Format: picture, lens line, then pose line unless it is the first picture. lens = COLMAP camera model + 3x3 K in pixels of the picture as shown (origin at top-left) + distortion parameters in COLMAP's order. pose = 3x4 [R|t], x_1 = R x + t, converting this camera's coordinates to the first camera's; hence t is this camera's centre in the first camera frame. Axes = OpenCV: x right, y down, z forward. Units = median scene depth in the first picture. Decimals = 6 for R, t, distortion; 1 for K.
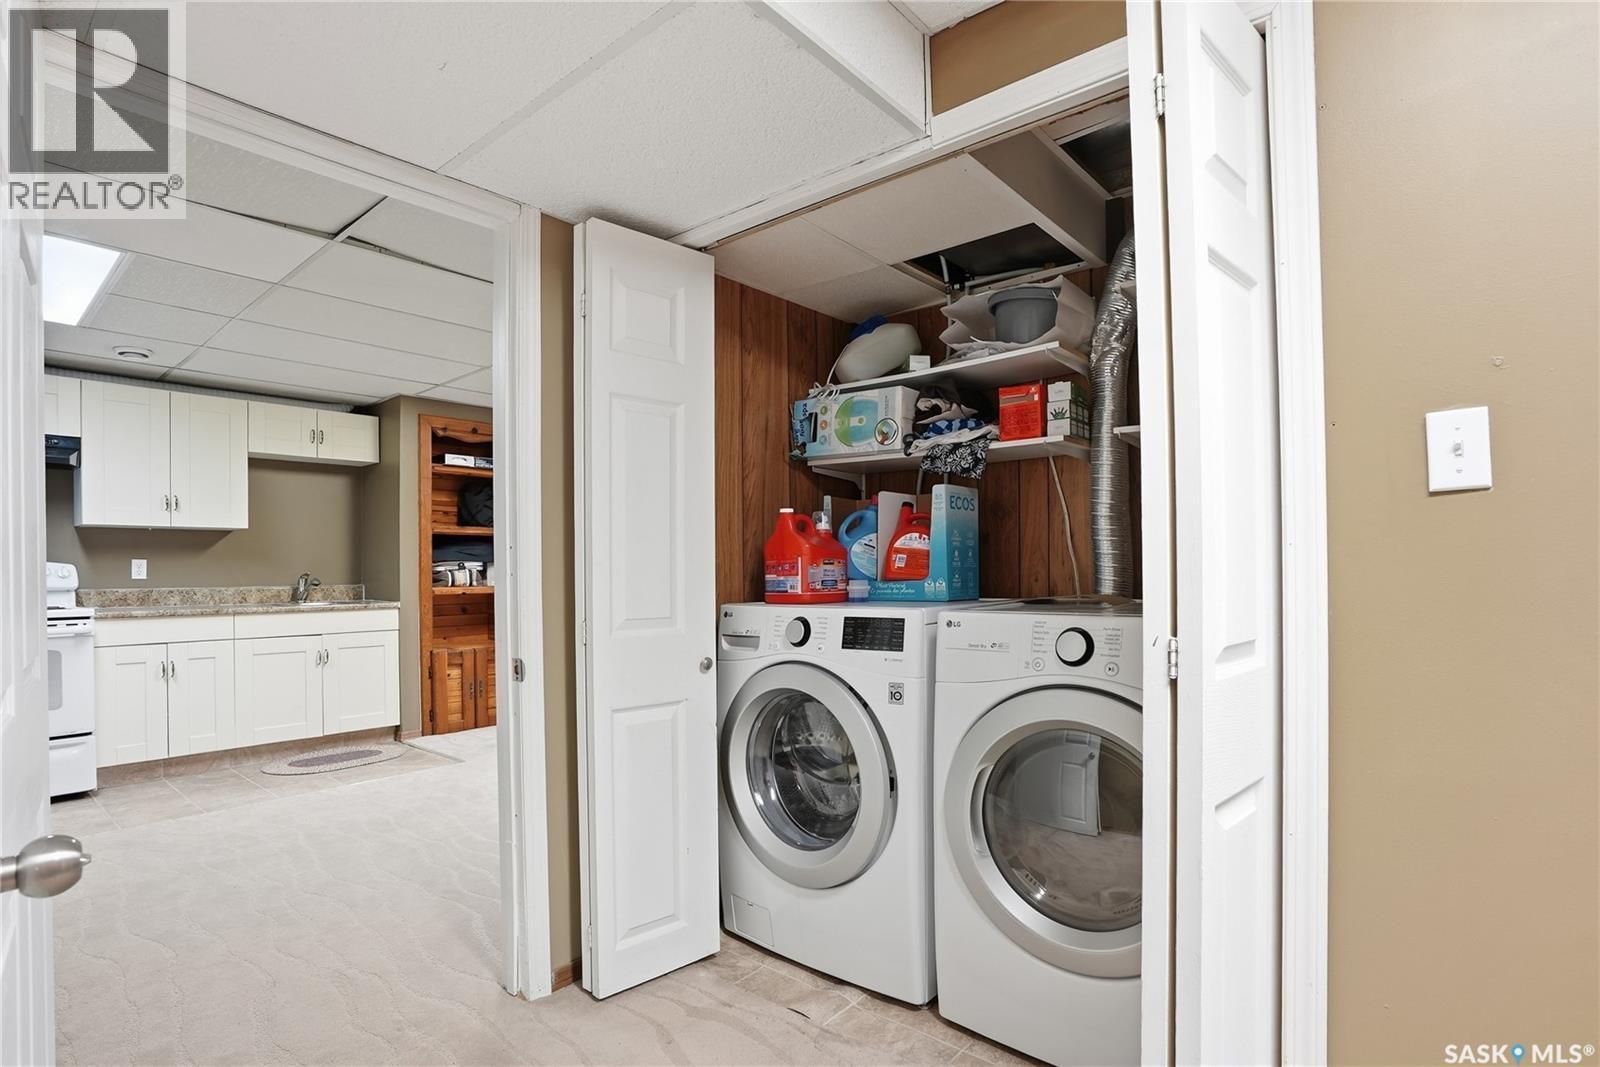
lens RADIAL K [[778.4, 0, 798.9], [0, 778.4, 568.5], [0, 0, 1]] dist [-0.000043, -0.000025]
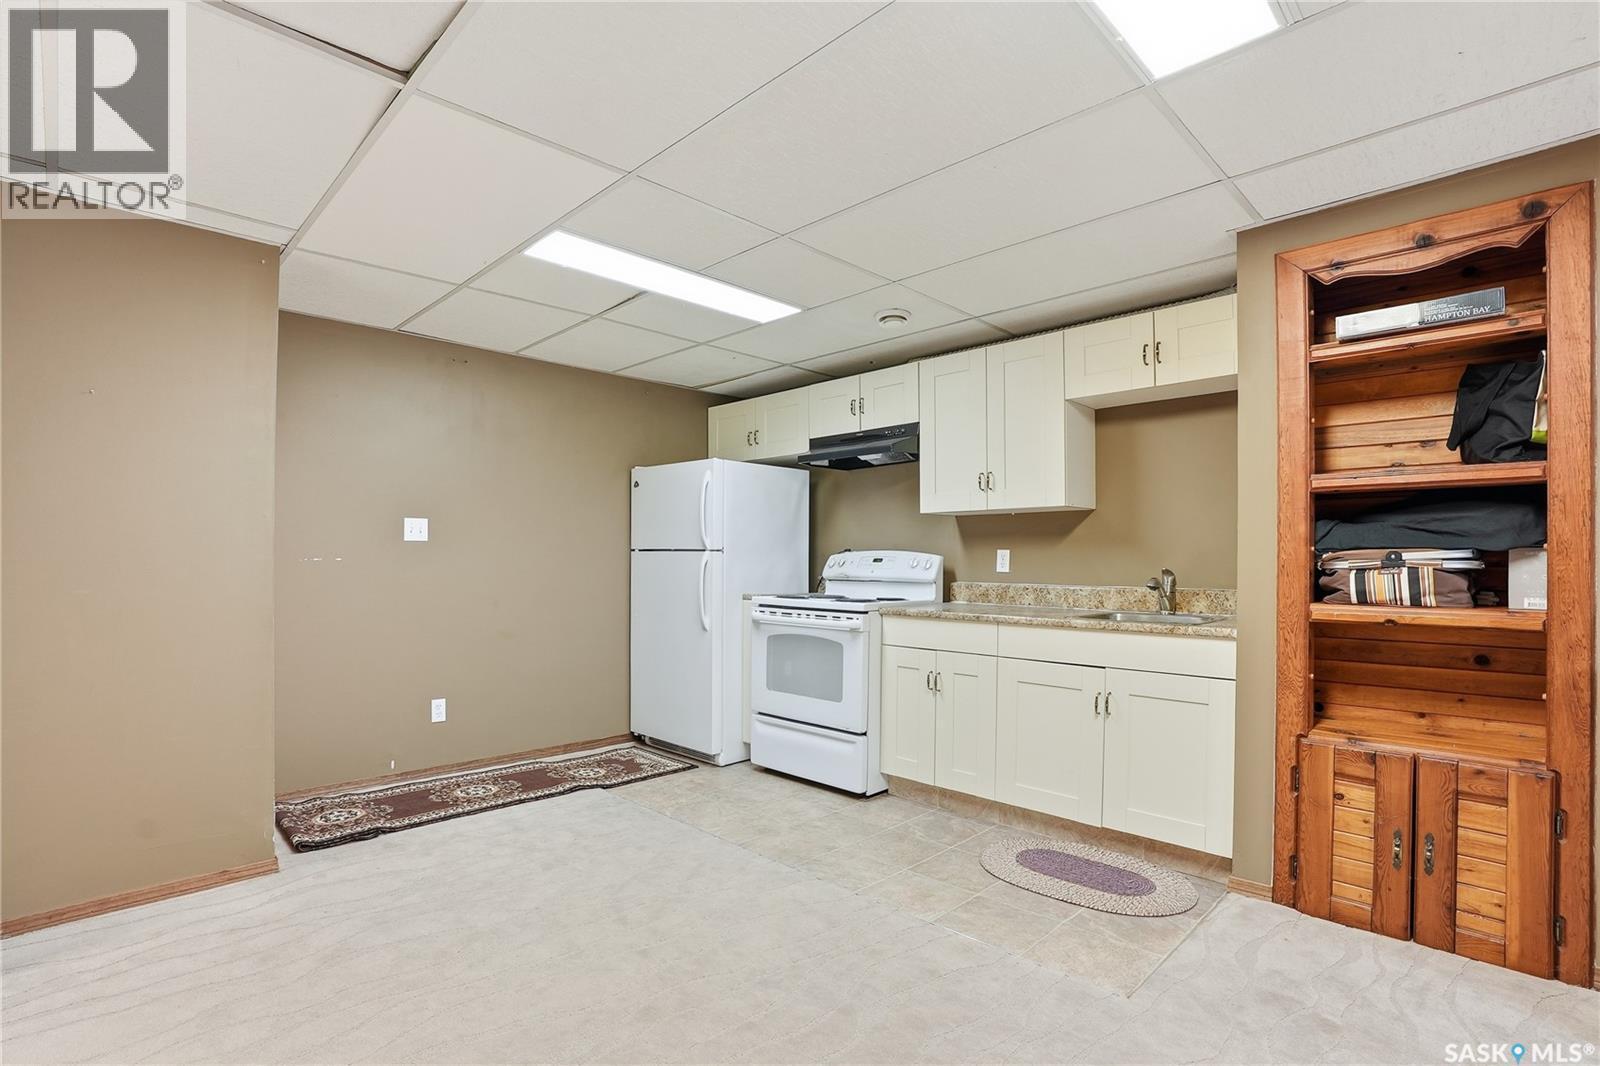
lens RADIAL K [[770.9, 0, 798.5], [0, 770.9, 554.9], [0, 0, 1]] dist [-0.002279, -0.000084]
pose [[-0.067714, 0.002044, -0.997703, 0.026199], [0.000992, 0.999998, 0.001982, -0.006961], [0.997704, -0.000856, -0.067716, 0.722409]]
